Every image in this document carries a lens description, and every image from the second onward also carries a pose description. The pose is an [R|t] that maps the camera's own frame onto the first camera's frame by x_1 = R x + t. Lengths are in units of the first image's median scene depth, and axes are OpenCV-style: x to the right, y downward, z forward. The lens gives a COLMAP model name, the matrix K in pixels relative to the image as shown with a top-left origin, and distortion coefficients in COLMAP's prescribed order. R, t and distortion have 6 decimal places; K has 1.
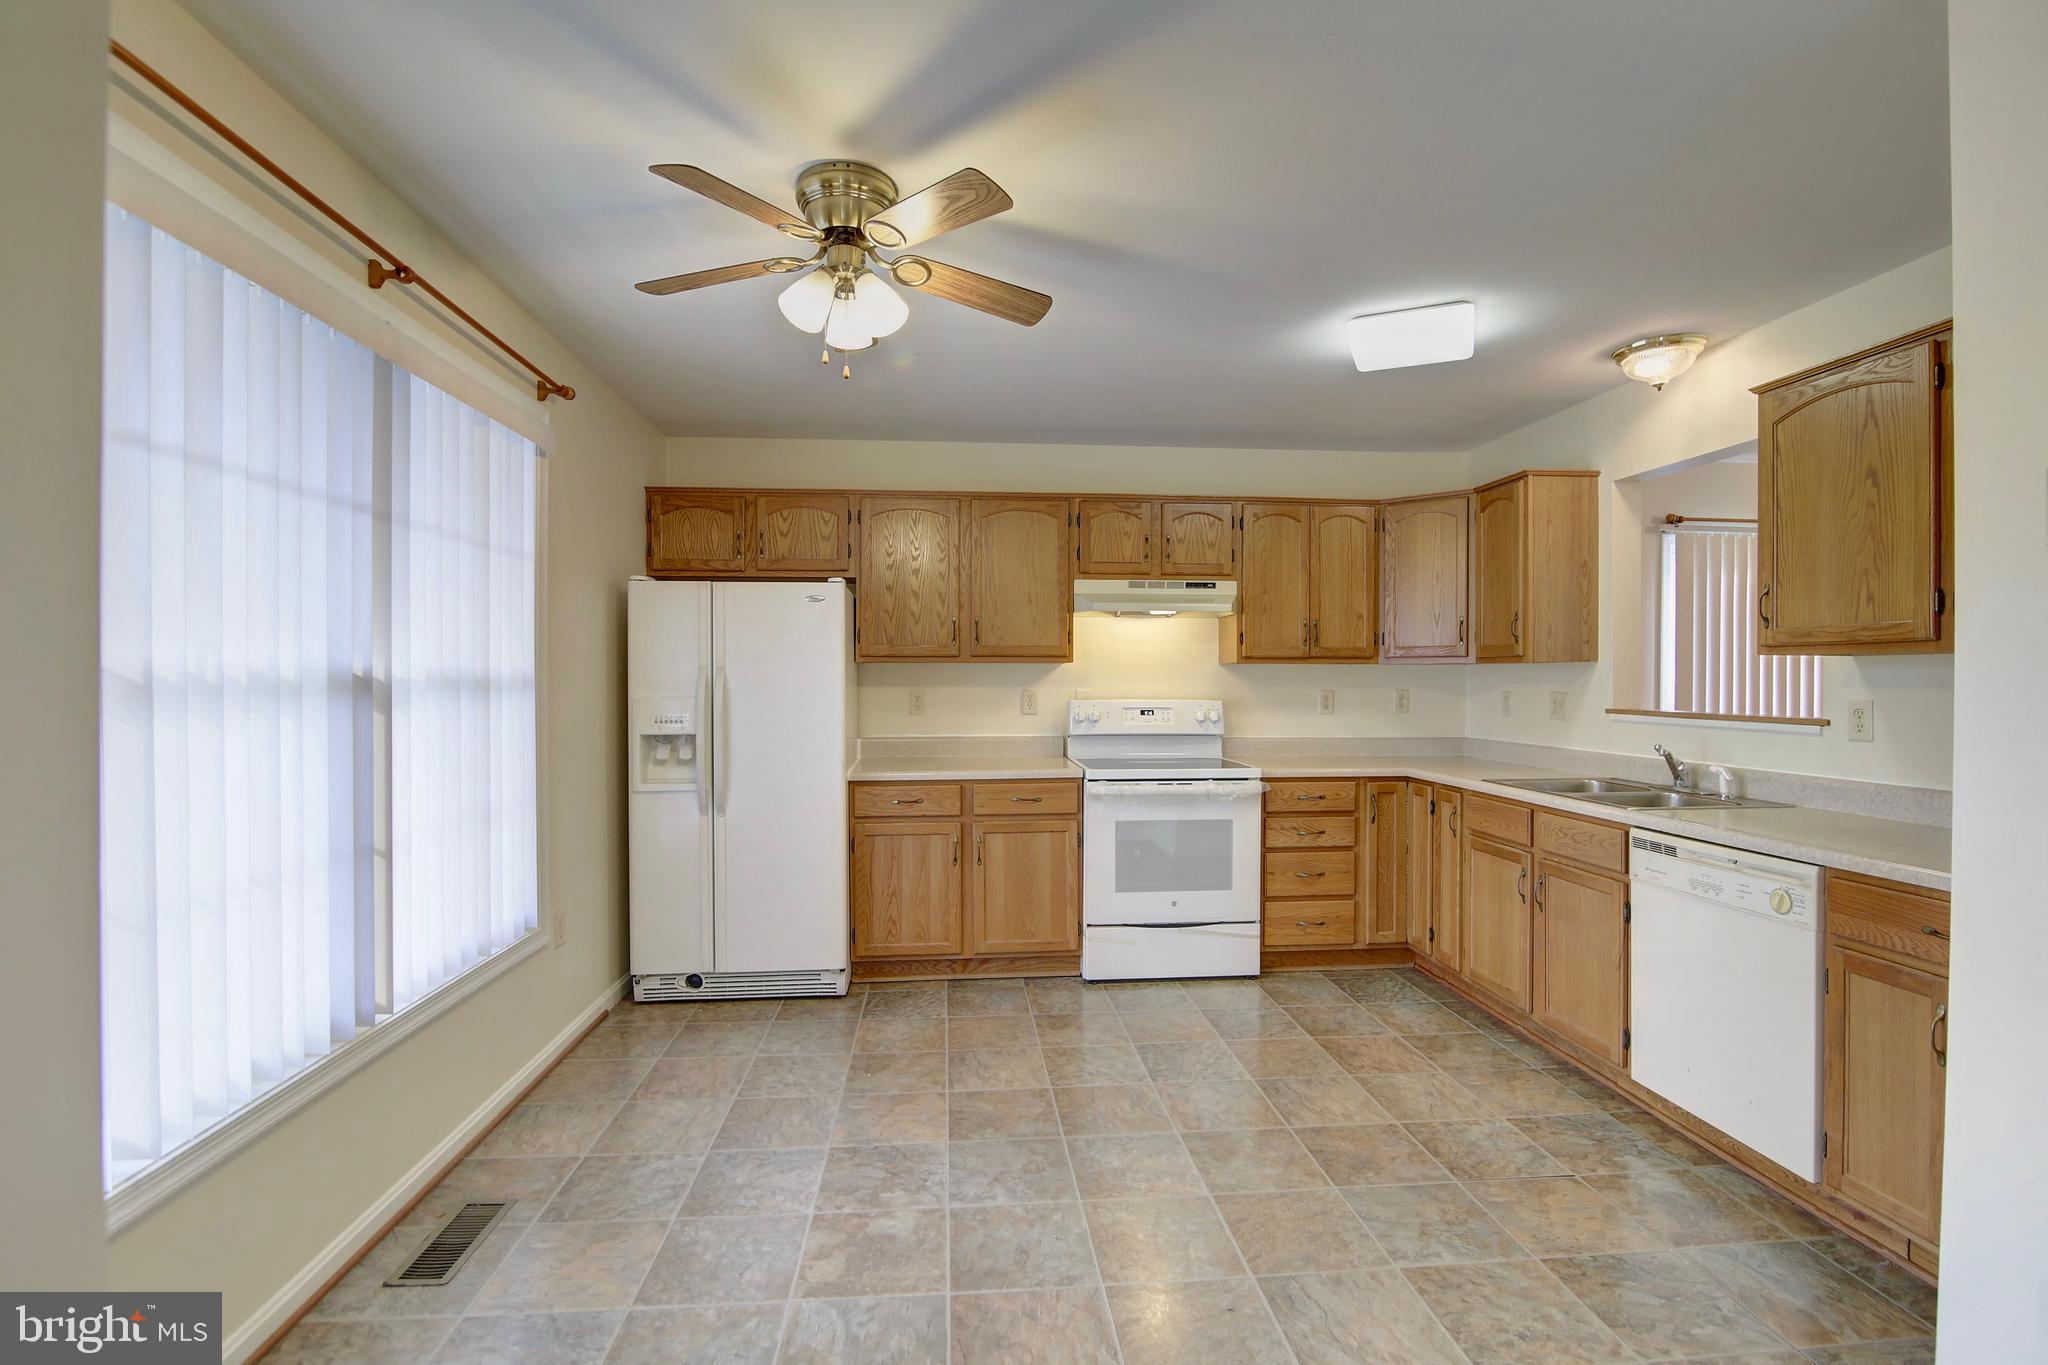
lens RADIAL K [[942.9, 0, 1022.3], [0, 942.9, 683.9], [0, 0, 1]] dist [-0.020804, 0.002176]
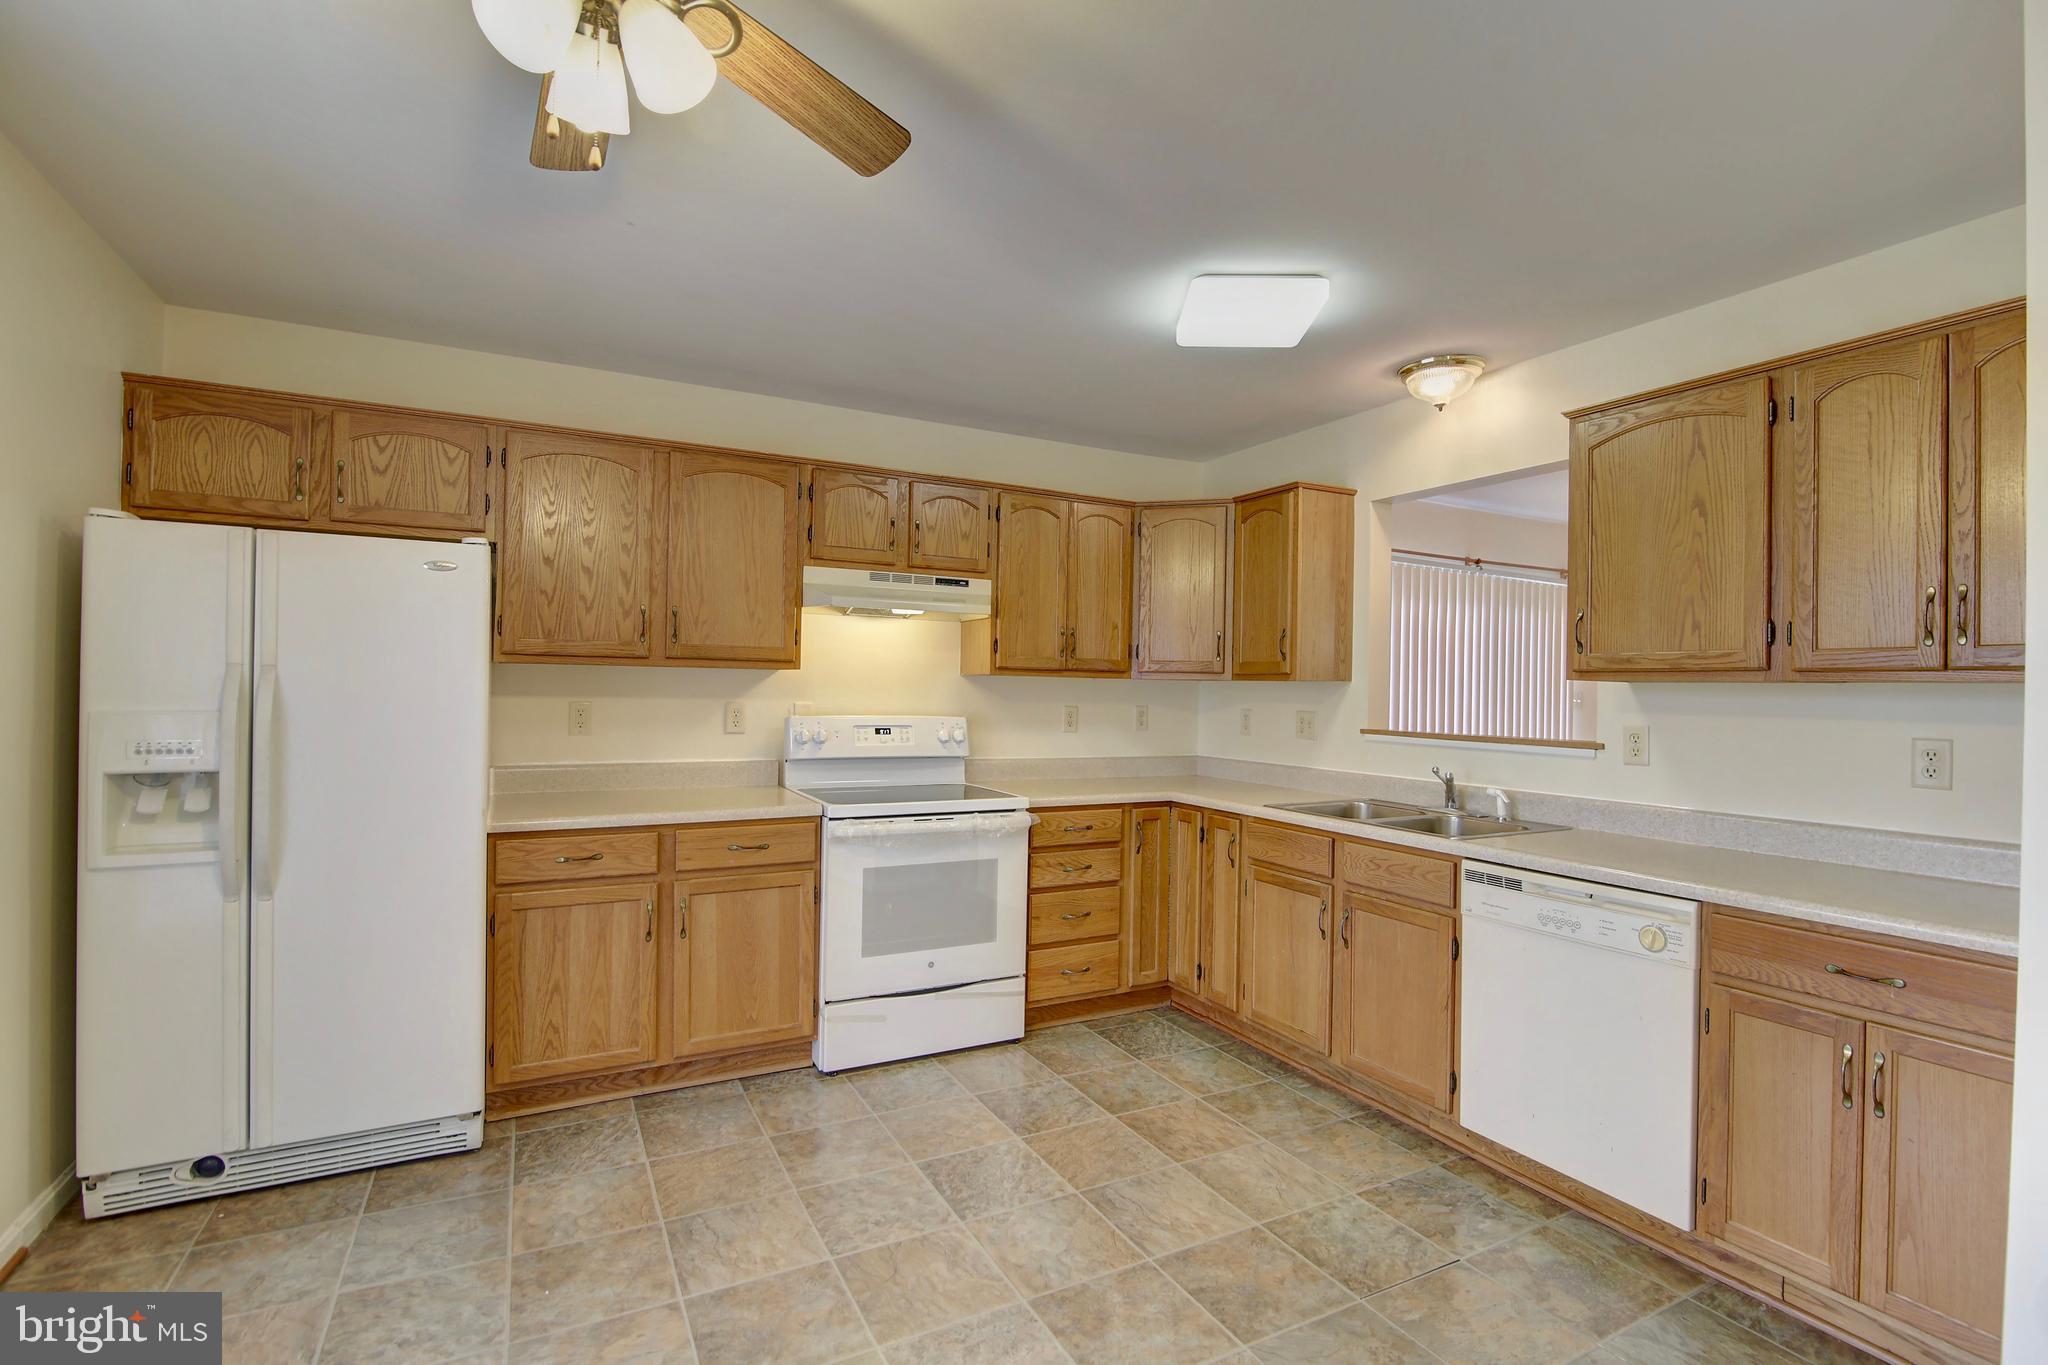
lens RADIAL K [[942.9, 0, 1025.7], [0, 942.9, 685.4], [0, 0, 1]] dist [-0.020804, 0.002176]
pose [[0.919421, 0.017057, 0.392905, -0.099835], [-0.014667, 0.999851, -0.009084, -0.005547], [-0.393002, 0.002589, 0.919534, 0.227964]]
